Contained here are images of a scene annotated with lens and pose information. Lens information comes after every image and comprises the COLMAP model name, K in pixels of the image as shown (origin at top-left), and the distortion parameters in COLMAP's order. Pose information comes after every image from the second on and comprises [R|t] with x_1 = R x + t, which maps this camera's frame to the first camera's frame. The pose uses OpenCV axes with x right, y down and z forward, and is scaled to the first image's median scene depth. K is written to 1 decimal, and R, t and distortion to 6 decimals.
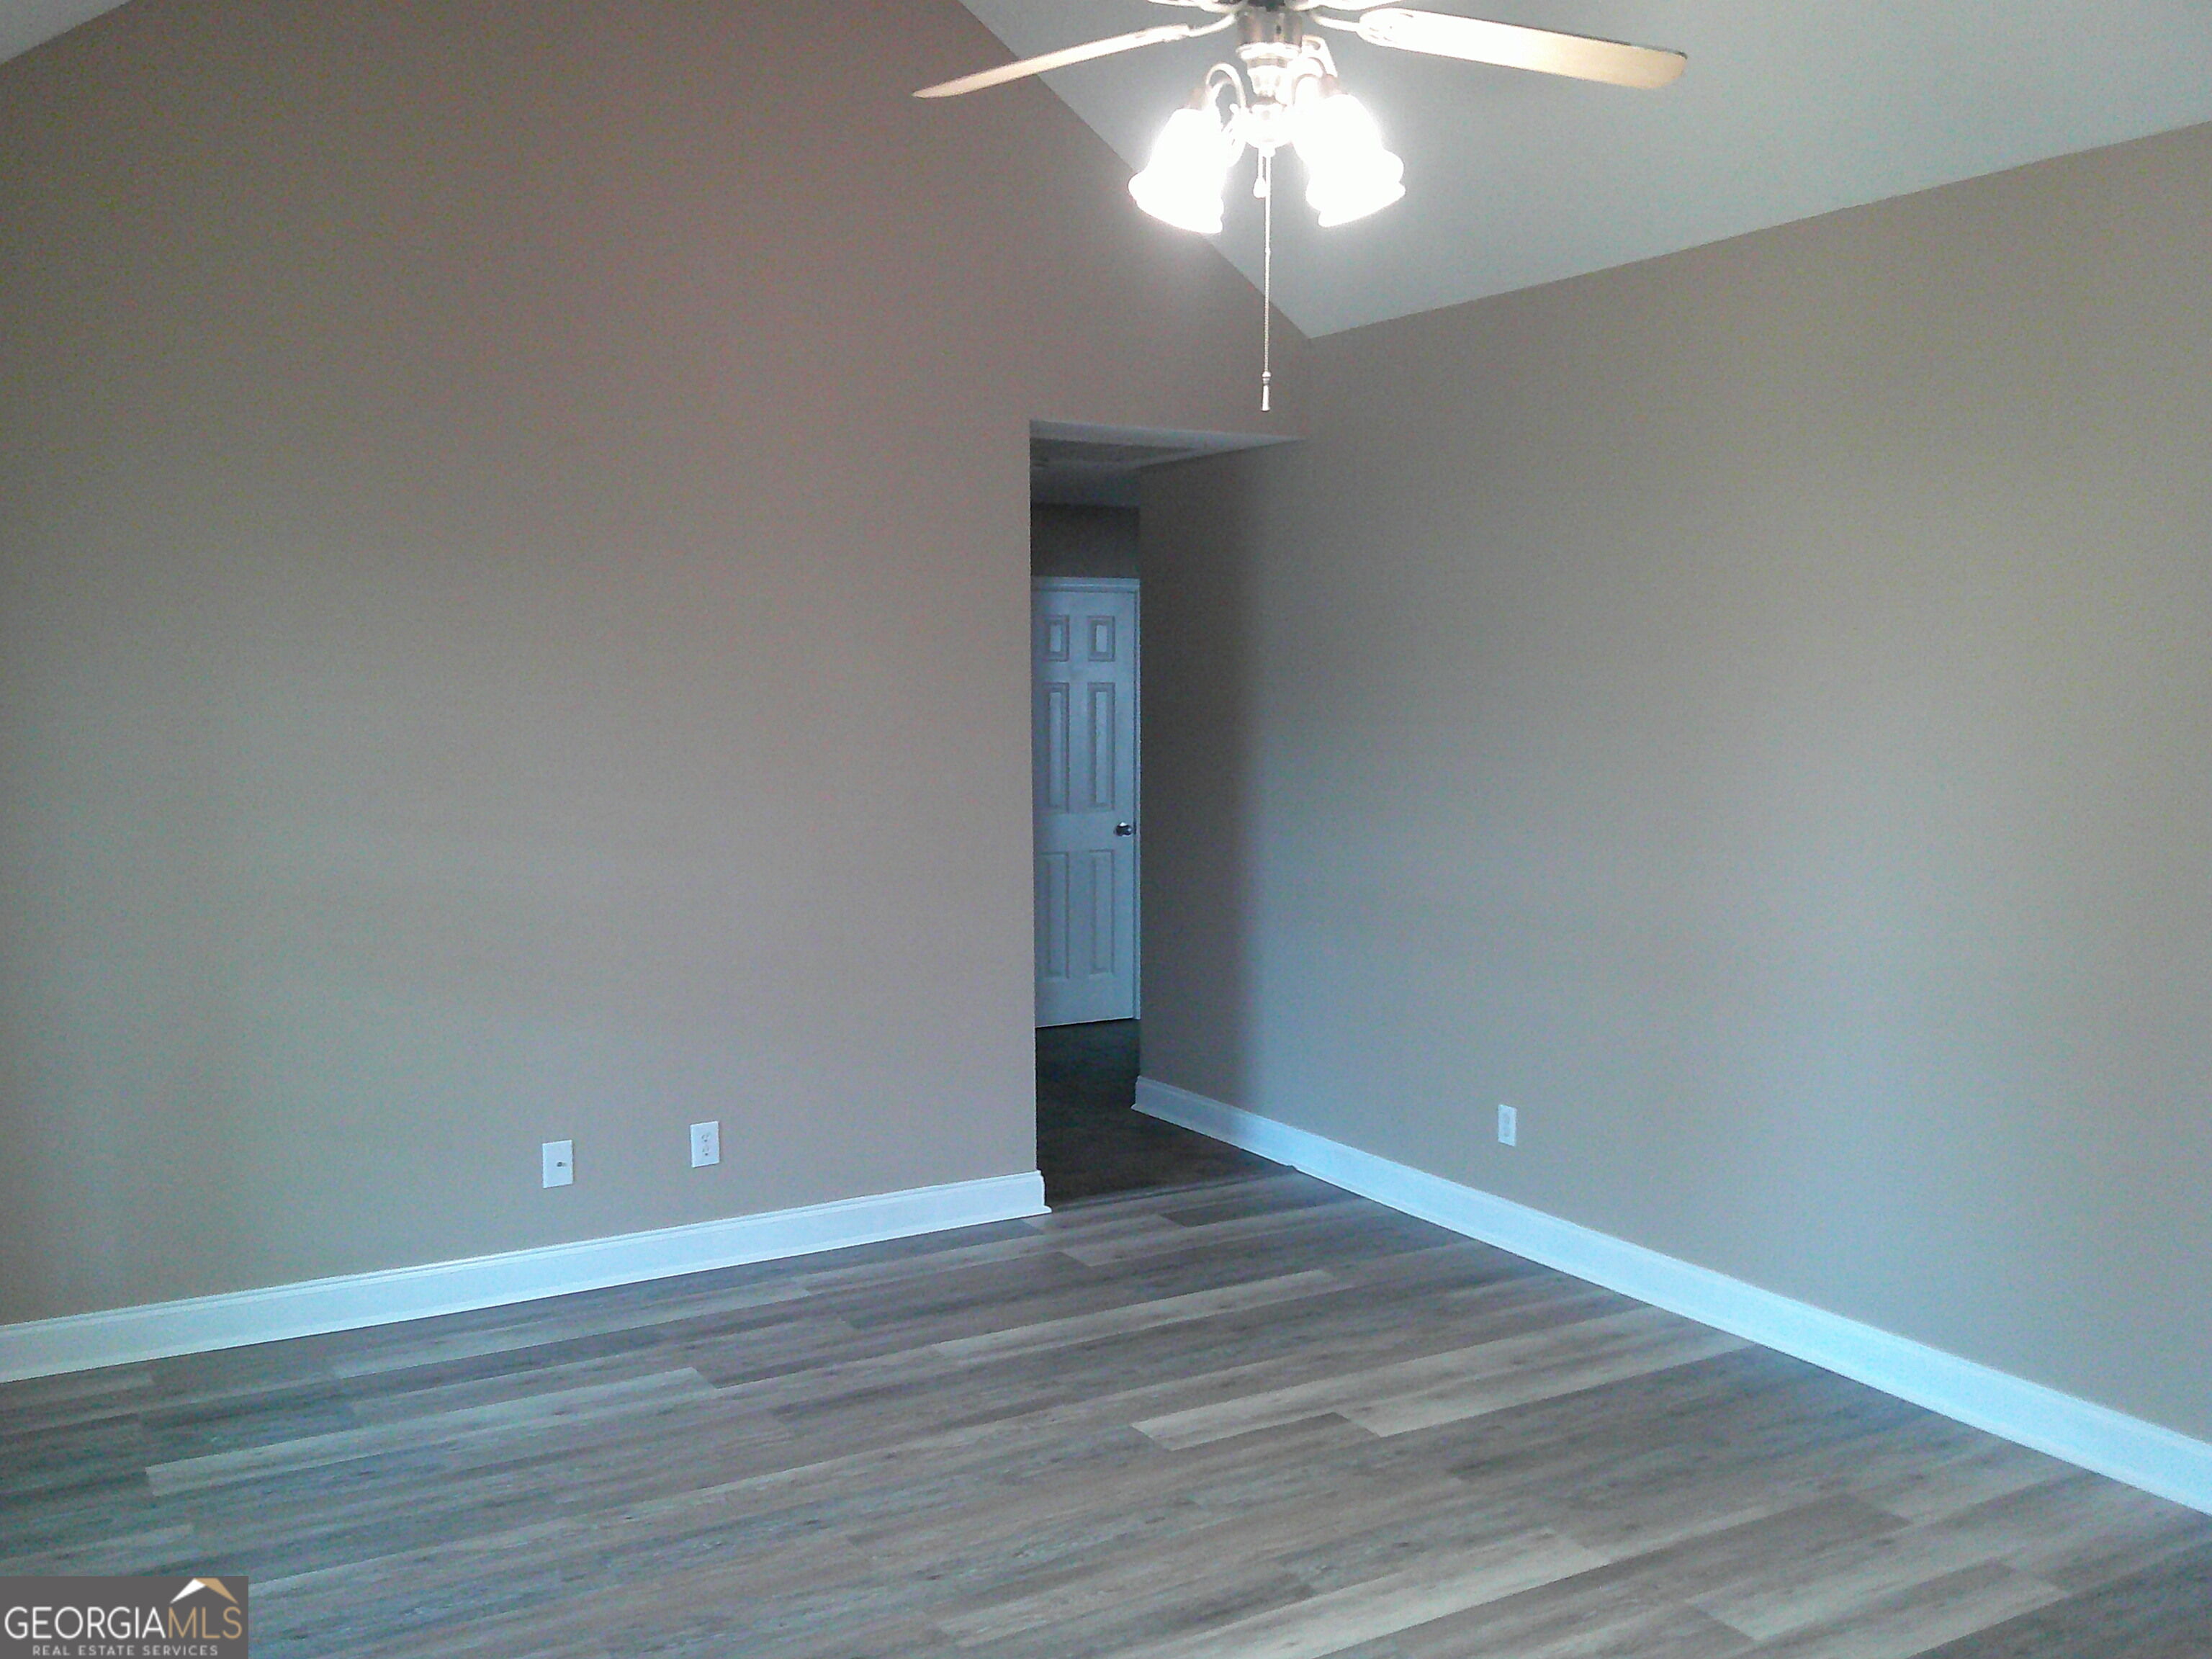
lens RADIAL K [[1986.8, 0, 1106.0], [0, 1986.8, 829.5], [0, 0, 1]] dist [0.076379, -0.193712]
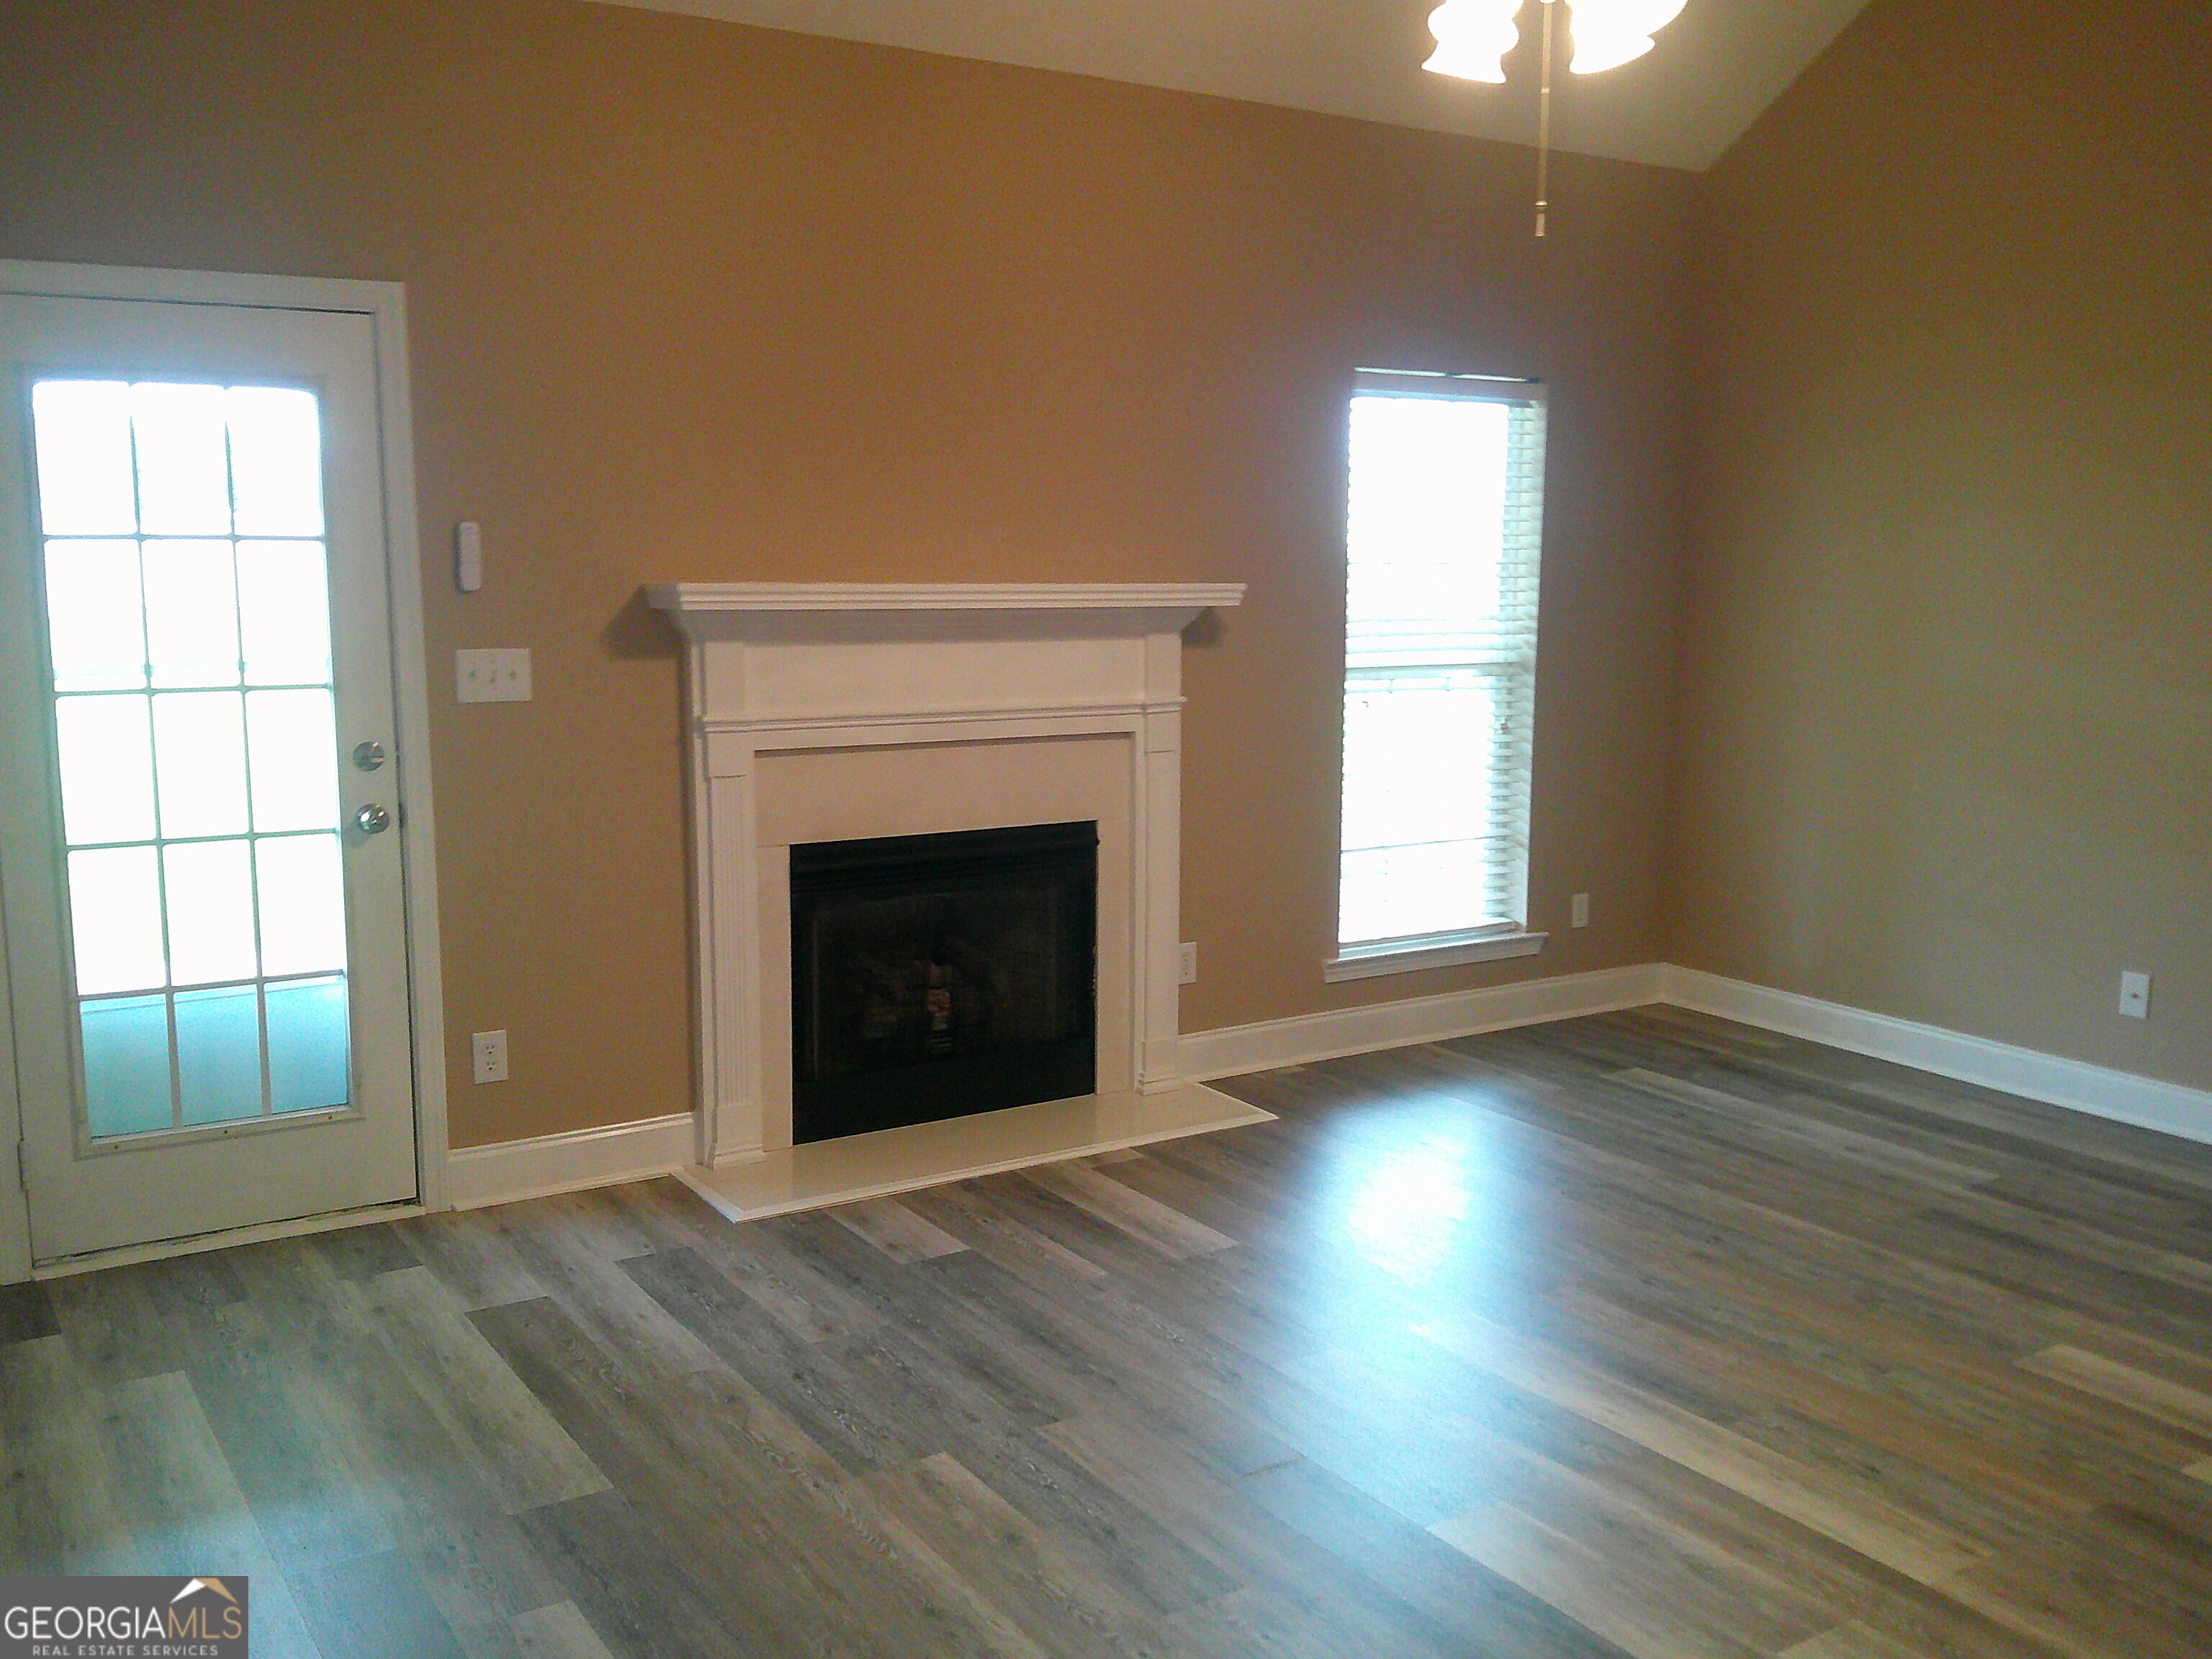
lens RADIAL K [[1986.8, 0, 1106.0], [0, 1986.8, 829.5], [0, 0, 1]] dist [0.076379, -0.193712]
pose [[0.040619, 0.150412, -0.987789, 0.845695], [-0.090829, 0.985067, 0.146263, -0.019766], [0.995038, 0.083779, 0.053675, 0.511828]]
